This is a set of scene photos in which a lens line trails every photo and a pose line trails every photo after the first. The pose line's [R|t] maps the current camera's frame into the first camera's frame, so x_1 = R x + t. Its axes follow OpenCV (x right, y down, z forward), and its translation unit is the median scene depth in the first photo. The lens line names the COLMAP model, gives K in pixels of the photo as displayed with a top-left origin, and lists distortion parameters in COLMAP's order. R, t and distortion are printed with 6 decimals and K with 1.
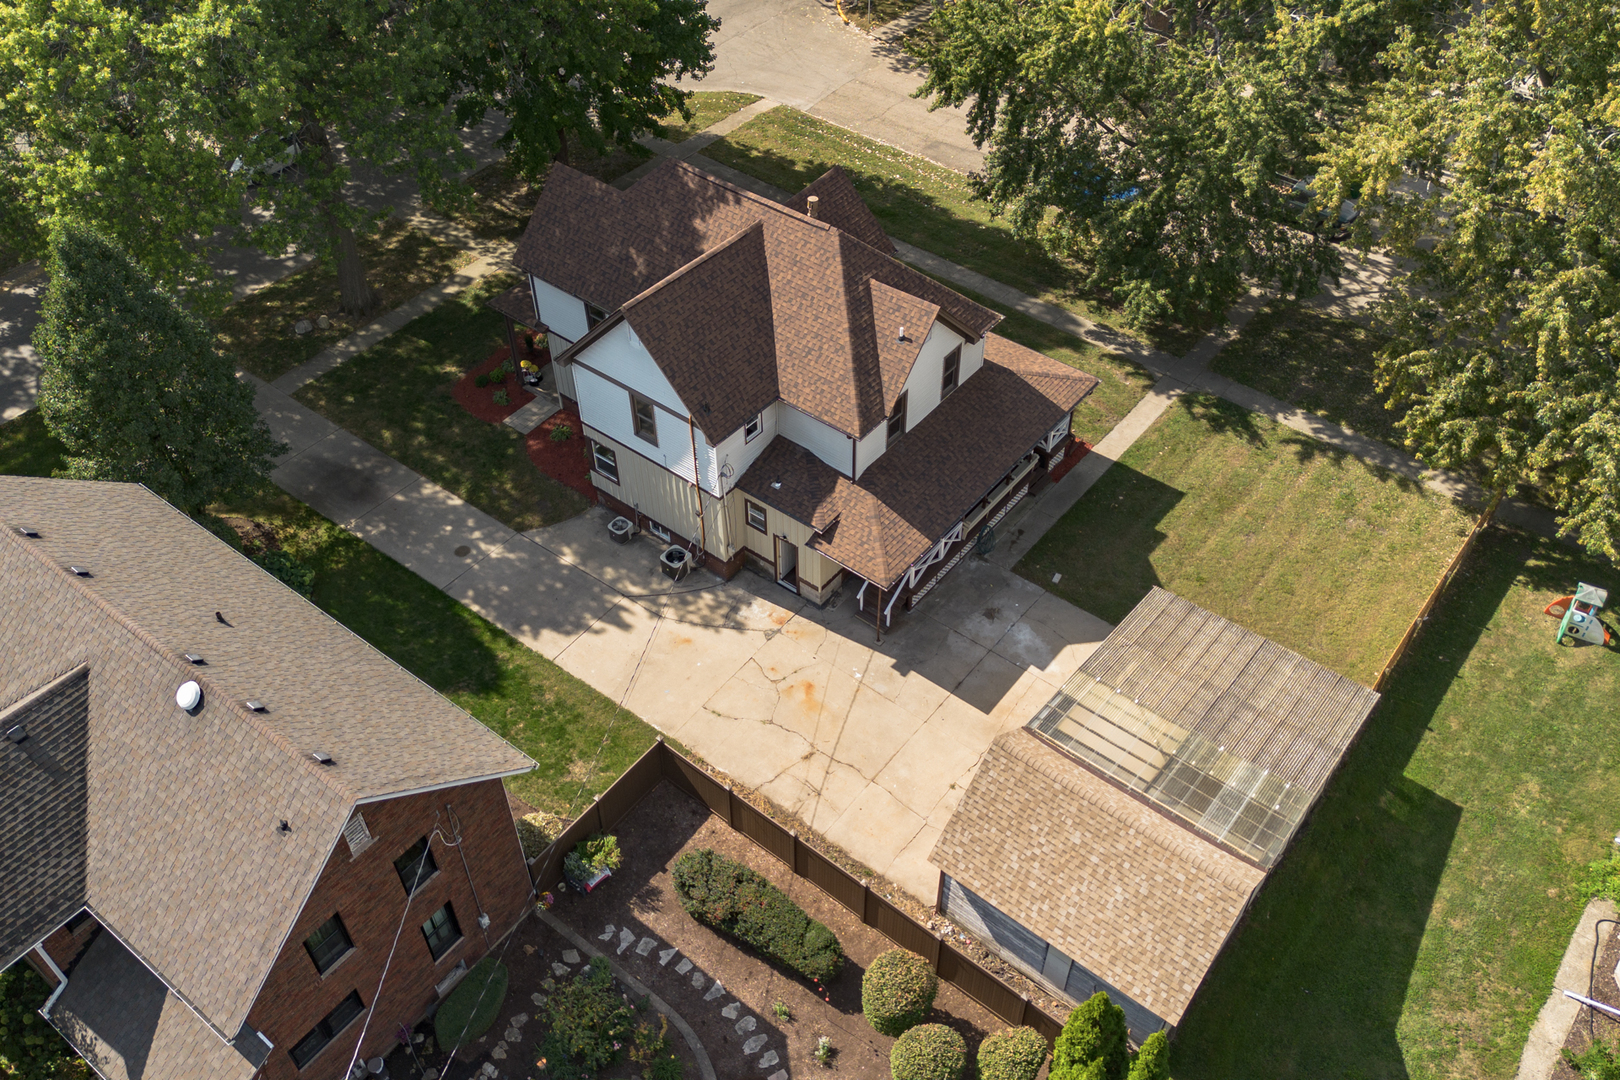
lens RADIAL K [[1360.1, 0, 810.0], [0, 1360.1, 540.0], [0, 0, 1]] dist [0.074653, -0.009266]
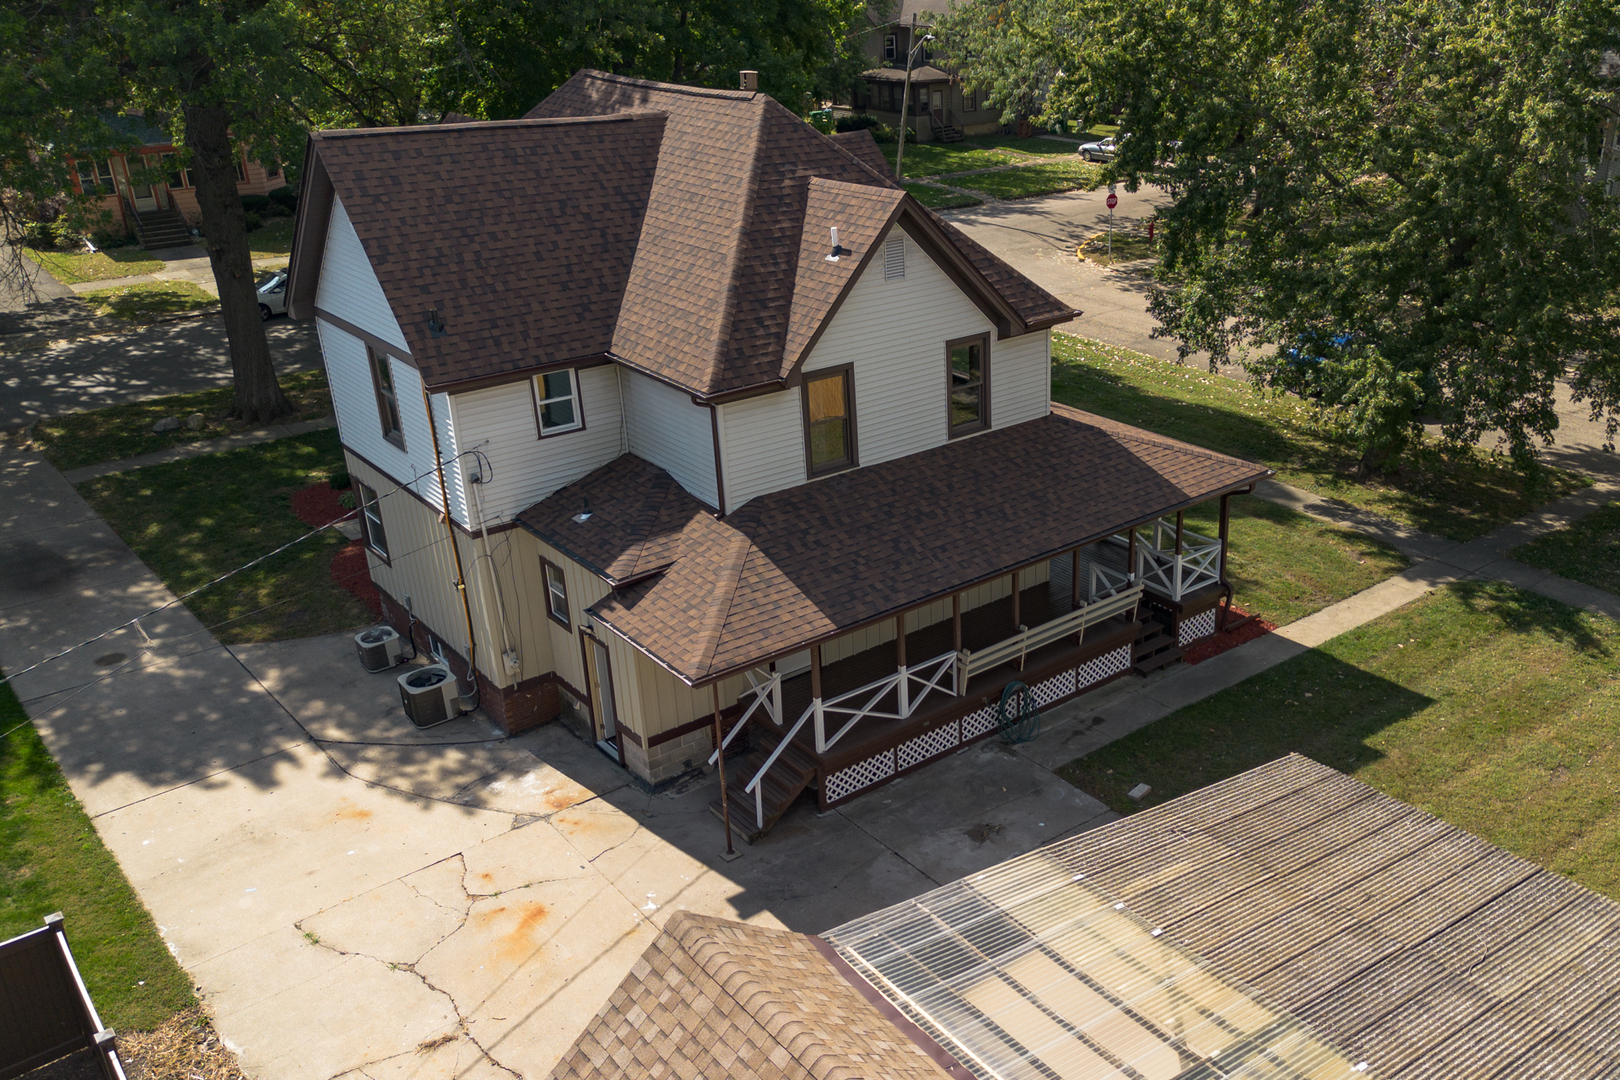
lens RADIAL K [[1425.7, 0, 1000.7], [0, 1425.7, 544.7], [0, 0, 1]] dist [0.127480, -0.190206]
pose [[0.984563, 0.073306, -0.158937, 0.211759], [-0.127152, 0.923592, -0.361677, 0.141668], [0.120280, 0.376304, 0.918656, 0.496038]]
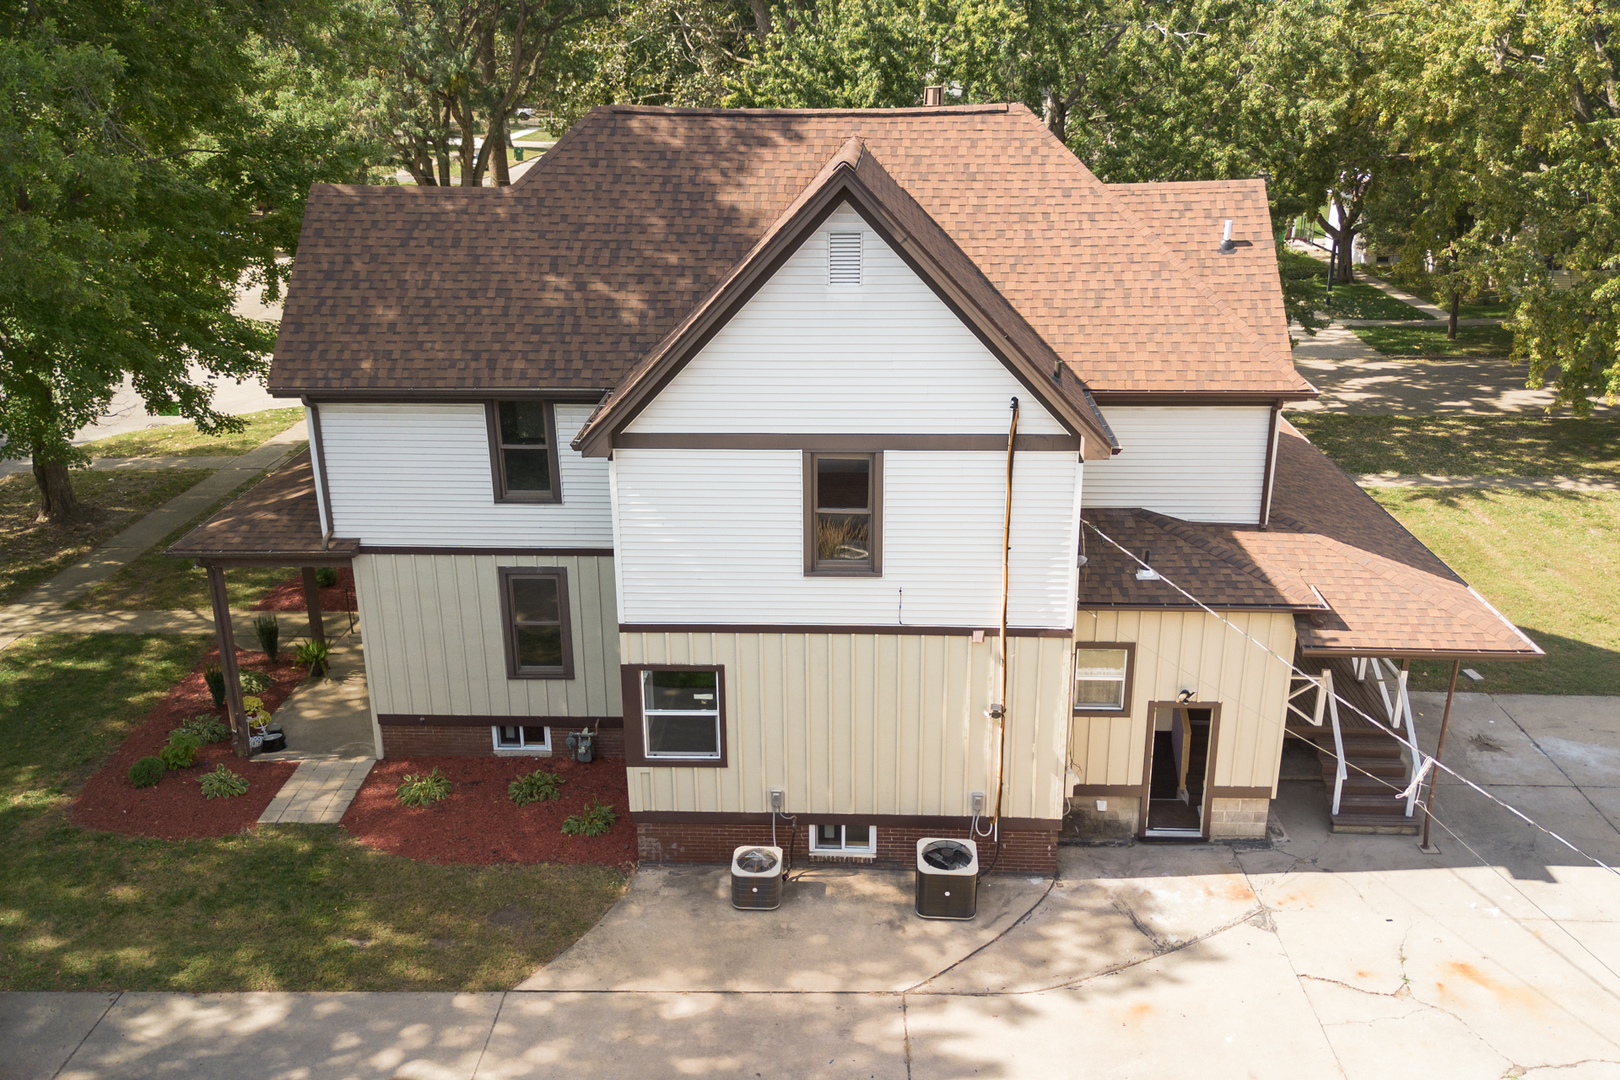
lens RADIAL K [[1360.1, 0, 810.0], [0, 1360.1, 540.0], [0, 0, 1]] dist [0.074653, -0.009266]
pose [[0.805948, -0.241472, 0.540498, -0.336372], [0.410048, 0.886240, -0.215495, -0.002775], [-0.426975, 0.395309, 0.813279, 0.656629]]
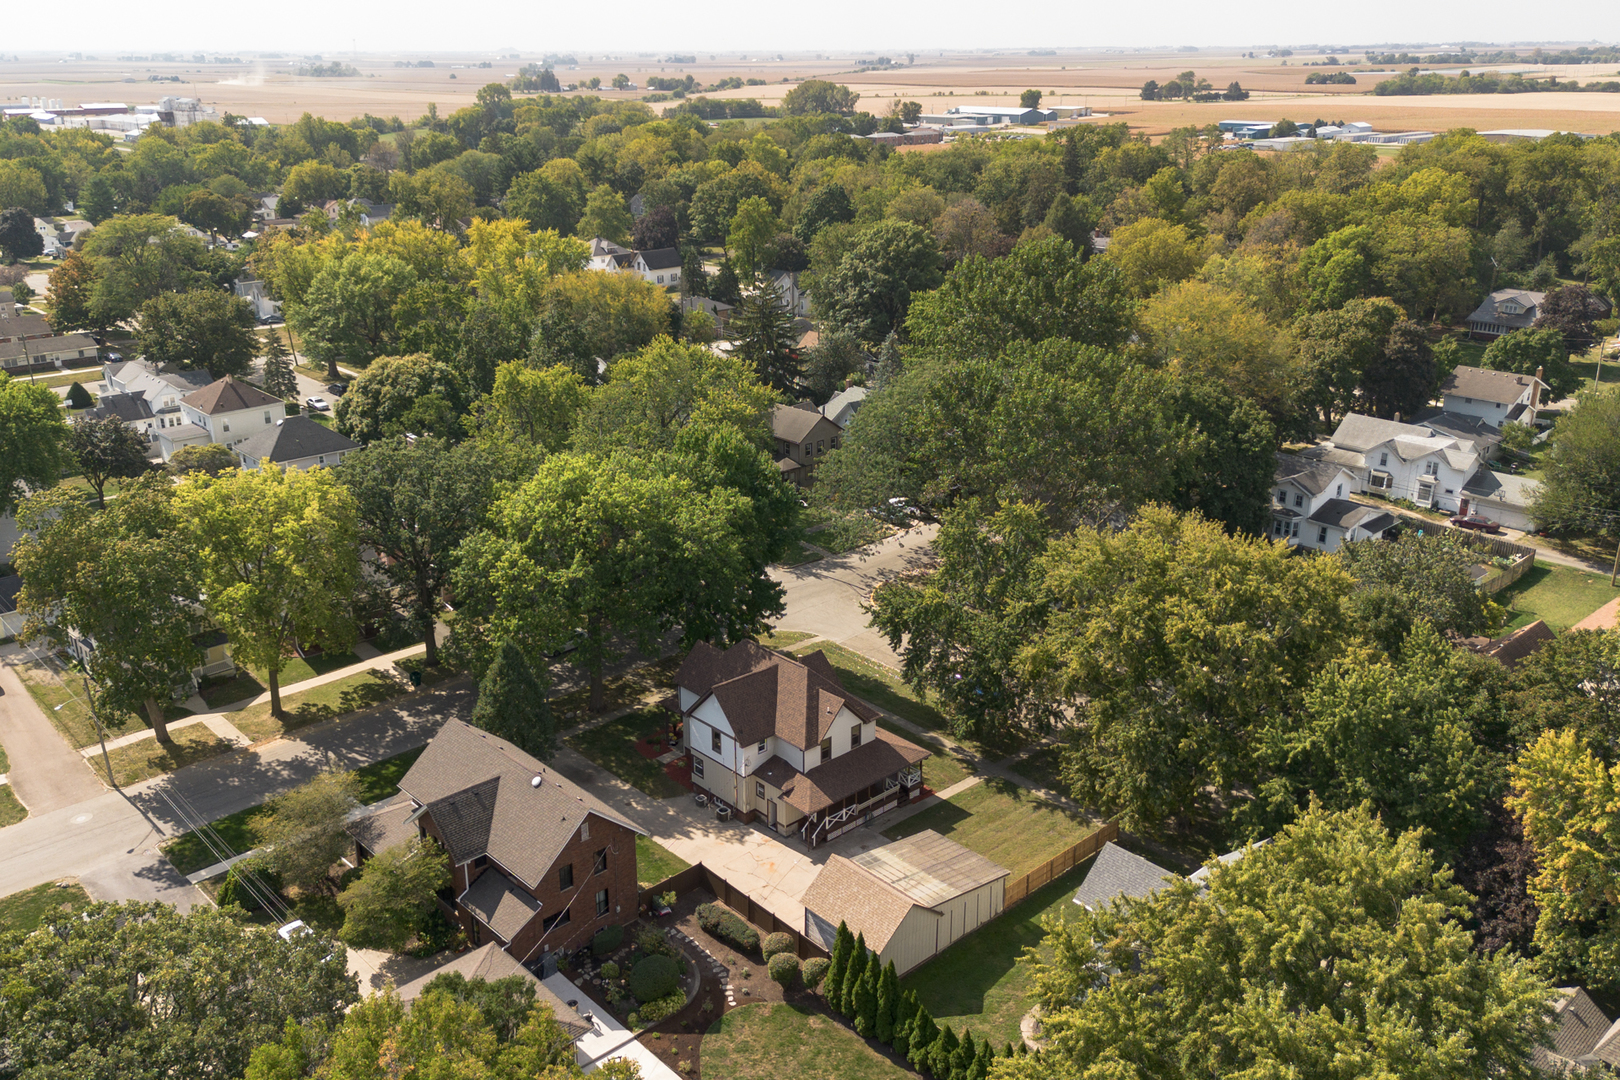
lens RADIAL K [[1360.1, 0, 810.0], [0, 1360.1, 540.0], [0, 0, 1]] dist [0.074653, -0.009266]
pose [[0.988975, 0.066631, -0.132246, 0.300347], [-0.116127, 0.903108, -0.413414, 0.512705], [0.091886, 0.424213, 0.900889, -1.139888]]
